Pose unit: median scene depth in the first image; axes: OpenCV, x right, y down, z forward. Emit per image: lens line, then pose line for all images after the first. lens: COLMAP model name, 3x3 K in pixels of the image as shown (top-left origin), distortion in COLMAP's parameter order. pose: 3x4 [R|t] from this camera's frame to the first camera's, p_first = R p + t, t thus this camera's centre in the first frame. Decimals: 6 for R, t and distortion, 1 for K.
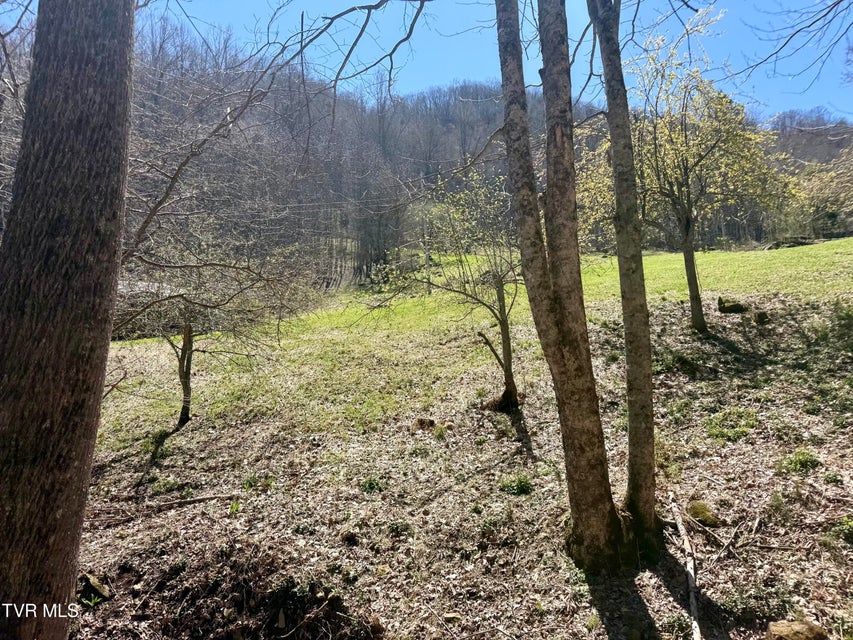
lens RADIAL K [[599.8, 0, 426.9], [0, 599.8, 312.9], [0, 0, 1]] dist [0.023347, -0.032421]
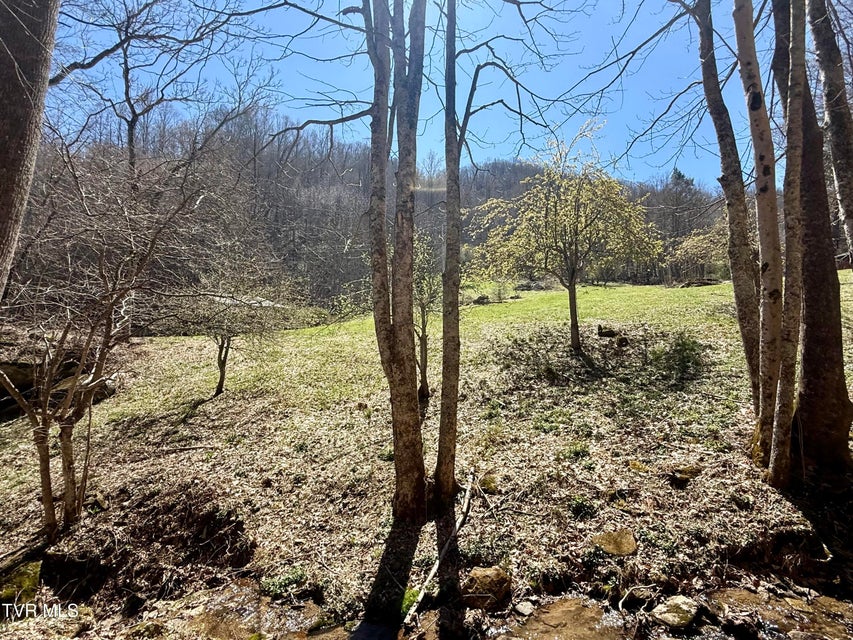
lens RADIAL K [[420.4, 0, 426.3], [0, 420.4, 320.3], [0, 0, 1]] dist [-0.004027, 0.002262]
pose [[0.995286, 0.040348, -0.088194, 0.353201], [-0.040144, 0.999186, 0.004092, -0.050330], [0.088287, -0.000533, 0.996095, -0.008246]]
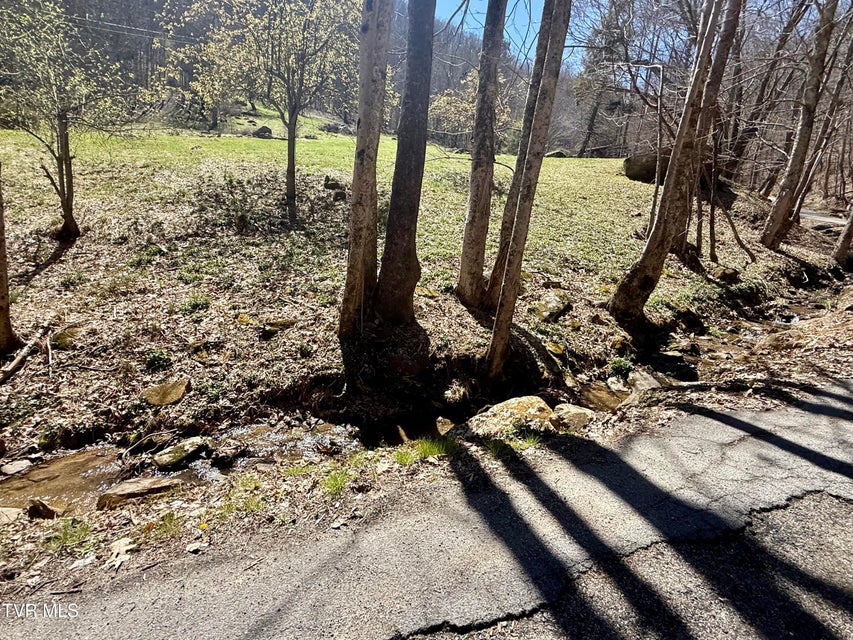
lens RADIAL K [[420.4, 0, 425.1], [0, 420.4, 321.0], [0, 0, 1]] dist [-0.004027, 0.002262]
pose [[0.933400, 0.063025, 0.353260, 0.781511], [-0.177235, 0.936966, 0.301136, -0.087969], [-0.312013, -0.343691, 0.885734, 0.010330]]
